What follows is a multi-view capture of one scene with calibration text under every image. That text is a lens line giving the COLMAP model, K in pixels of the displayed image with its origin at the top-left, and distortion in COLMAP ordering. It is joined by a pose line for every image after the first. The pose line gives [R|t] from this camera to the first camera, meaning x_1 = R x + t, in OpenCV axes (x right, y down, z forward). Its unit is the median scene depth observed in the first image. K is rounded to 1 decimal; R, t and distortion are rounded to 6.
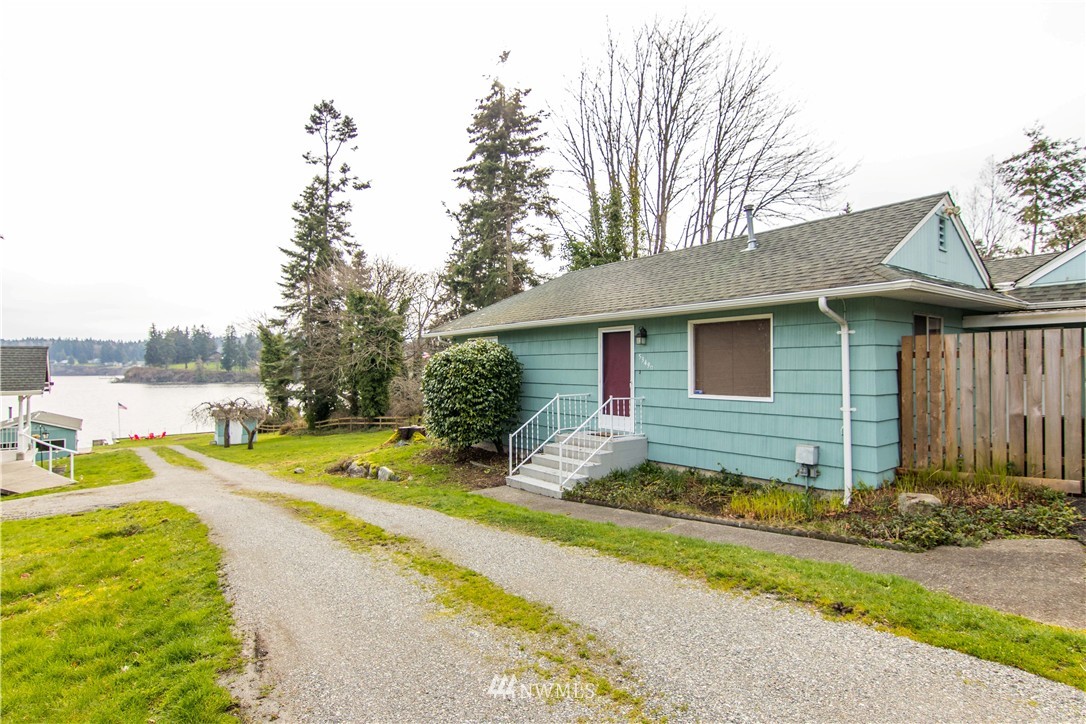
lens RADIAL K [[554.4, 0, 541.9], [0, 554.4, 363.9], [0, 0, 1]] dist [-0.003857, 0.003465]
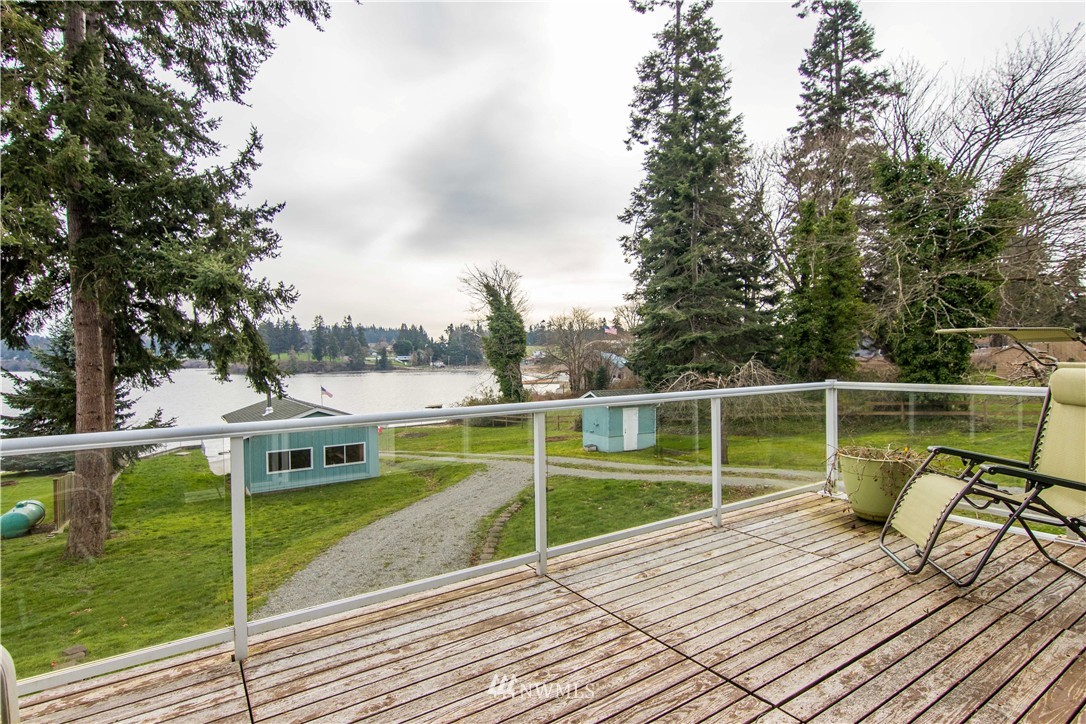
lens RADIAL K [[554.4, 0, 541.8], [0, 554.4, 361.0], [0, 0, 1]] dist [-0.003857, 0.003465]
pose [[0.994506, -0.013948, -0.103742, -0.069375], [0.015501, 0.999779, 0.014177, 0.005198], [0.103521, -0.015707, 0.994503, 0.050731]]
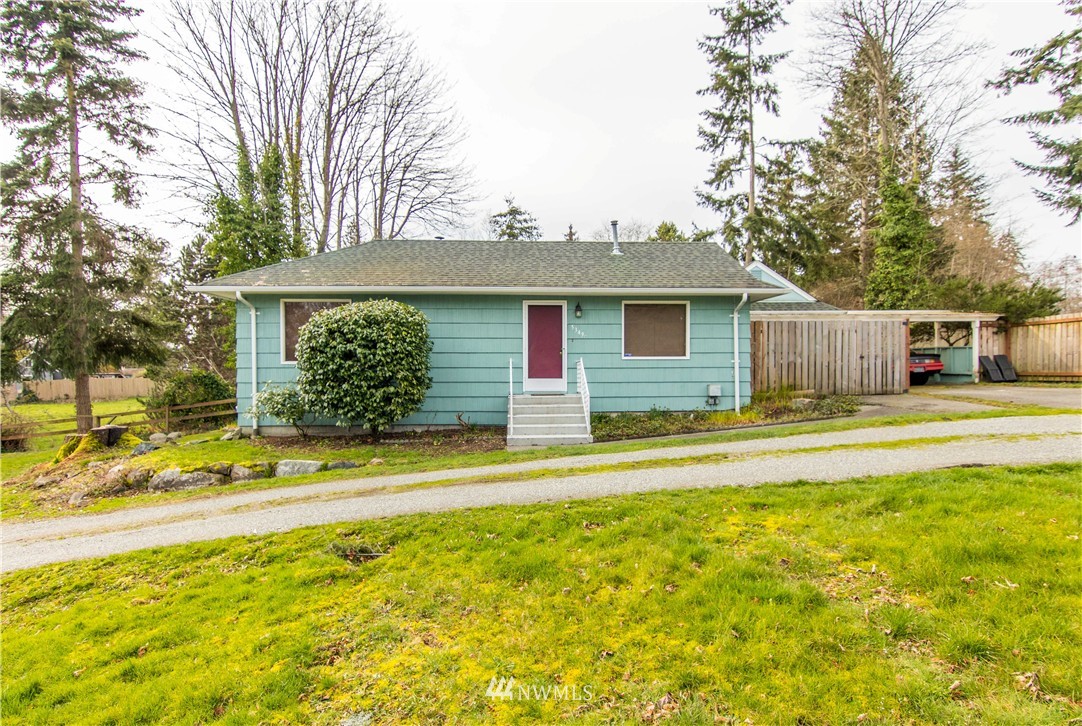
lens RADIAL K [[552.4, 0, 545.0], [0, 552.4, 378.6], [0, 0, 1]] dist [-0.003857, 0.003465]
pose [[0.564334, -0.009207, 0.825495, -0.254942], [-0.004229, 0.999892, 0.014043, 0.024640], [-0.825536, -0.011416, 0.564235, 0.113296]]
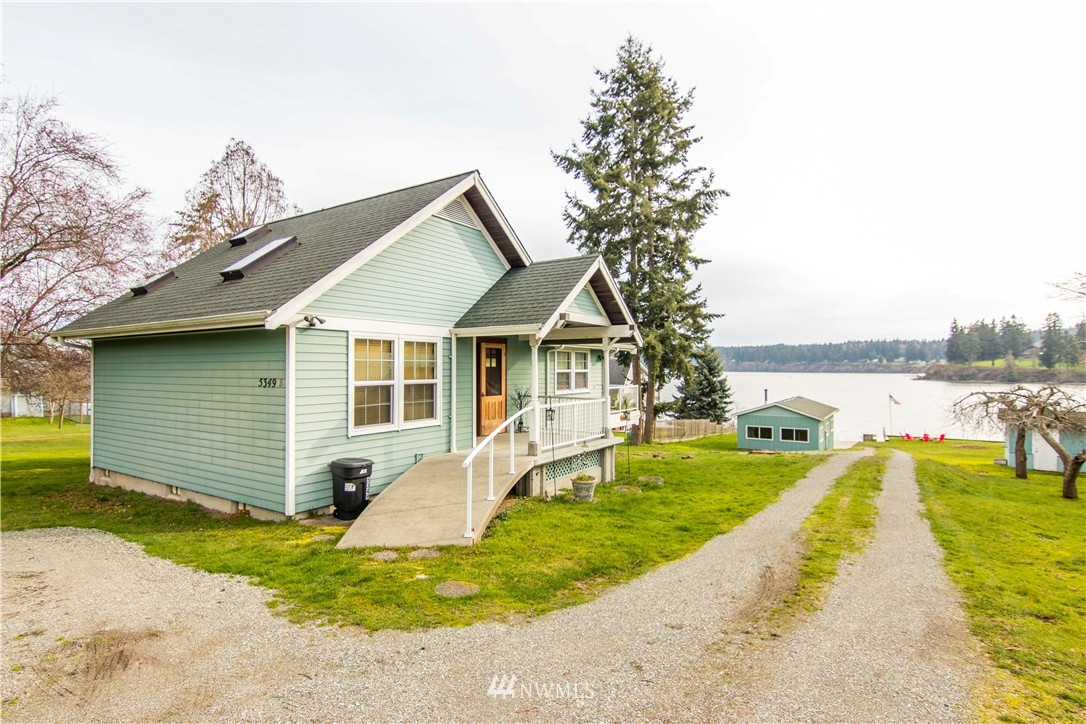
lens RADIAL K [[554.4, 0, 535.7], [0, 554.4, 361.4], [0, 0, 1]] dist [-0.003857, 0.003465]
pose [[0.301290, -0.008120, -0.953498, -0.019341], [0.005196, 0.999963, -0.006874, 0.003971], [0.953519, -0.002883, 0.301321, 0.038603]]
